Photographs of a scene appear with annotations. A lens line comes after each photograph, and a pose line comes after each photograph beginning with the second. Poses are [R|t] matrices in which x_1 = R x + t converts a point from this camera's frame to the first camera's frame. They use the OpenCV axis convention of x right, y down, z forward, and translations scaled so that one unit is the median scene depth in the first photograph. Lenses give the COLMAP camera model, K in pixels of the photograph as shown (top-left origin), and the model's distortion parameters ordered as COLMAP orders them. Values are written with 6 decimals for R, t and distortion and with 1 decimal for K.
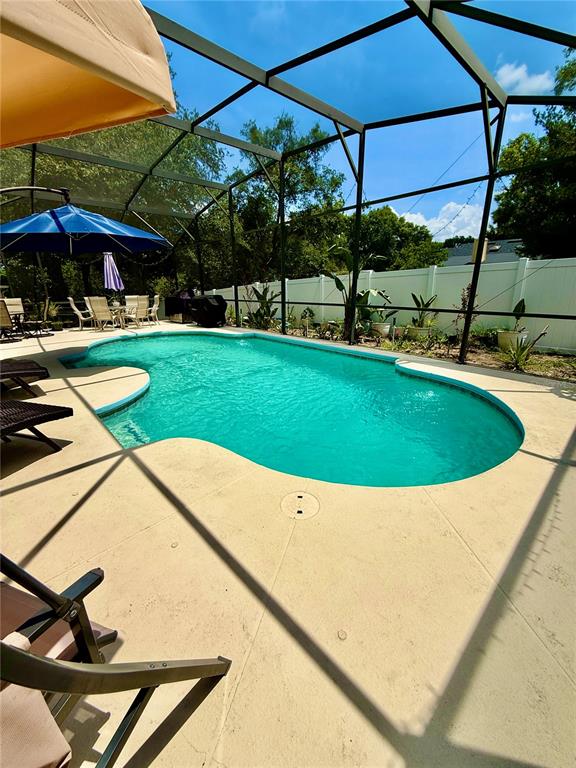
lens RADIAL K [[307.6, 0, 290.7], [0, 307.6, 383.8], [0, 0, 1]] dist [-0.000850, 0.000487]
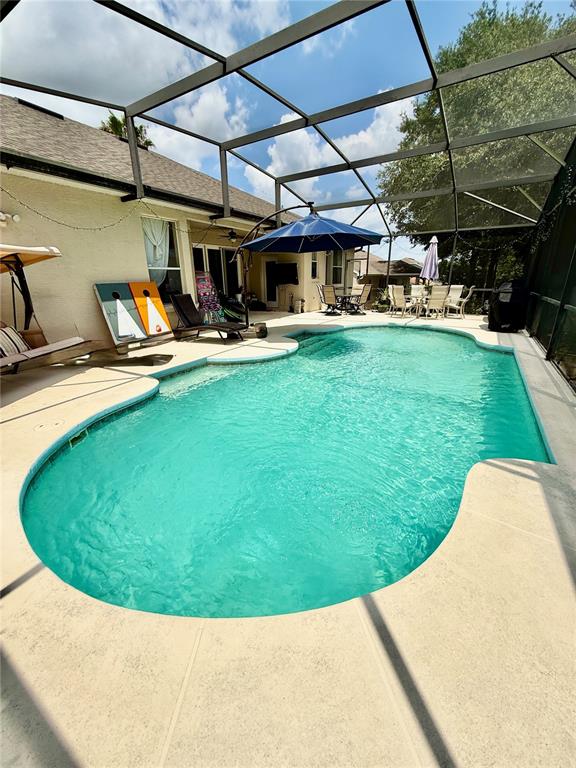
lens RADIAL K [[307.6, 0, 289.0], [0, 307.6, 384.1], [0, 0, 1]] dist [-0.000850, 0.000487]
pose [[0.280532, 0.323140, -0.903816, 0.989371], [-0.284242, 0.927360, 0.243332, -0.307299], [0.916792, 0.188640, 0.352004, 0.875430]]
